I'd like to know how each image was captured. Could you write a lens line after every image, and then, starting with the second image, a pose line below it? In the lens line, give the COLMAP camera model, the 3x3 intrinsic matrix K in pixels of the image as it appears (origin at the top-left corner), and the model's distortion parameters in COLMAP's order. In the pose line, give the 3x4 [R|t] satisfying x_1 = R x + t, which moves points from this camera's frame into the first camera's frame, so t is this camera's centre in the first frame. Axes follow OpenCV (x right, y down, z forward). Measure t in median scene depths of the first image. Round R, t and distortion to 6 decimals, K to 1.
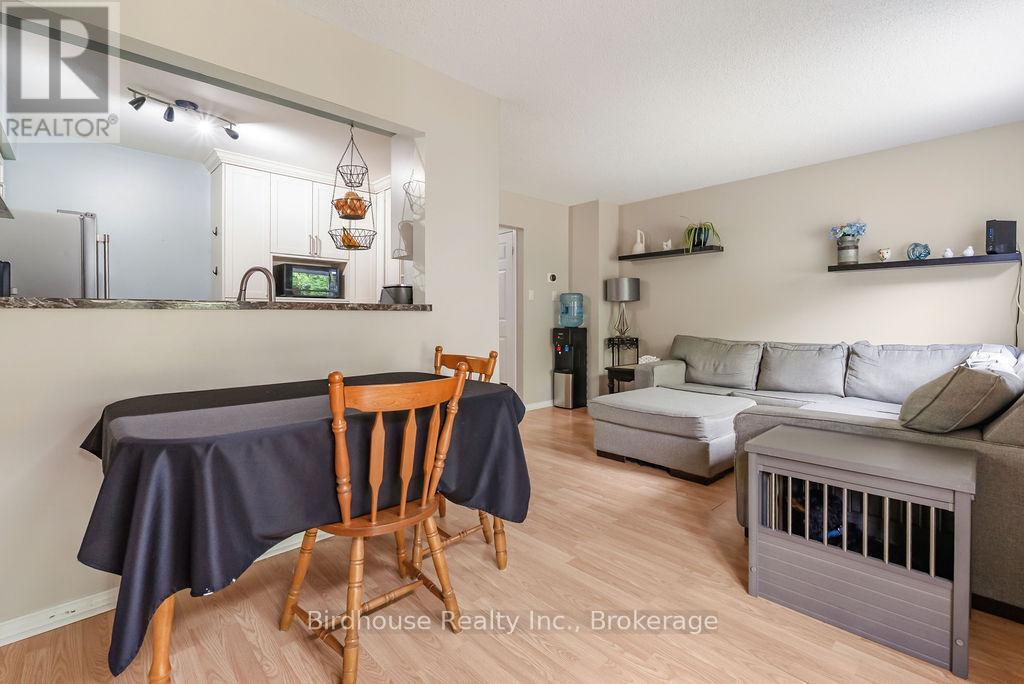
lens RADIAL K [[463.0, 0, 513.7], [0, 463.0, 322.4], [0, 0, 1]] dist [0.001747, 0.000274]
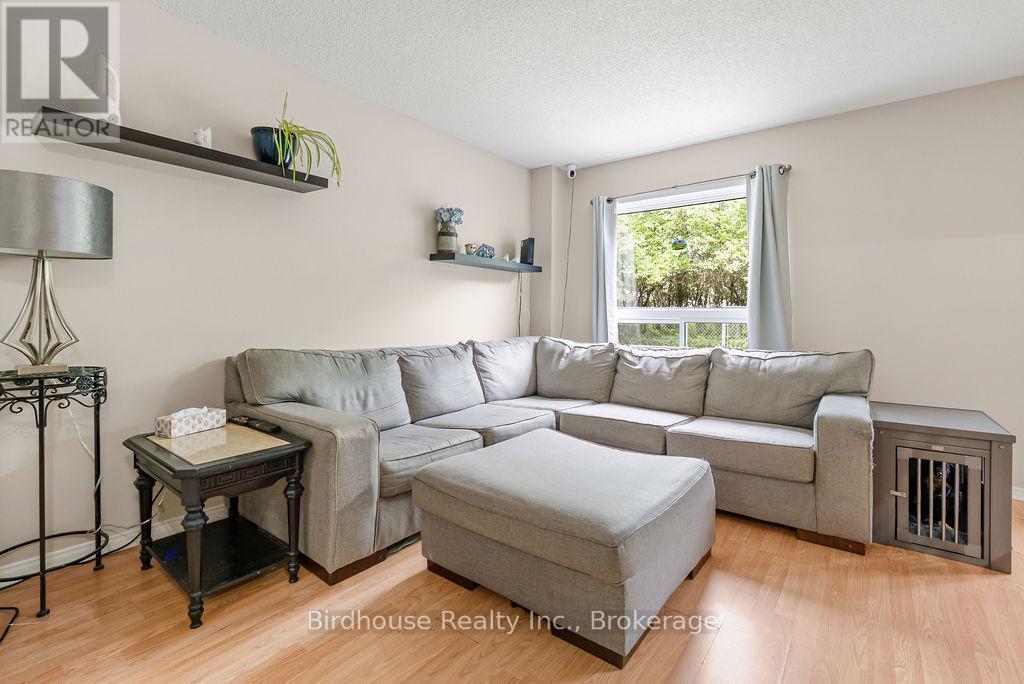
lens RADIAL K [[463.0, 0, 513.7], [0, 463.0, 322.4], [0, 0, 1]] dist [0.001747, 0.000274]
pose [[-0.150406, -0.012551, 0.988545, -0.123250], [-0.000952, 0.999921, 0.012551, -0.004405], [-0.988624, 0.000946, -0.150406, 0.757068]]
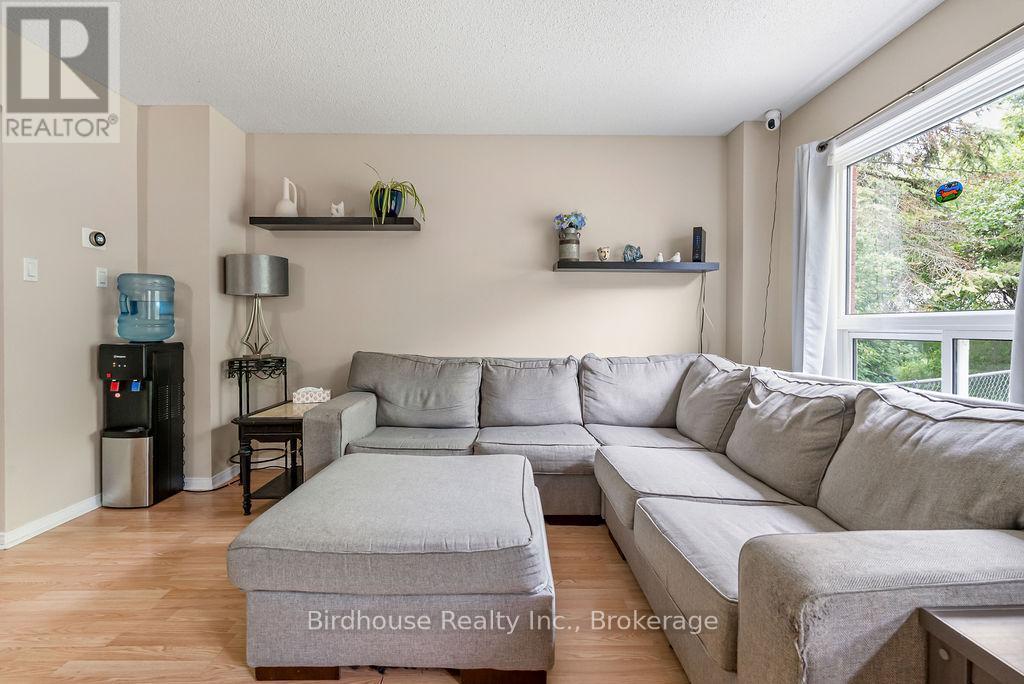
lens RADIAL K [[455.7, 0, 507.4], [0, 455.7, 333.9], [0, 0, 1]] dist [-0.002358, -0.000390]
pose [[0.684542, -0.008164, 0.728928, 0.033945], [0.001061, 0.999947, 0.010202, -0.003087], [-0.728973, -0.006210, 0.684514, 0.389077]]
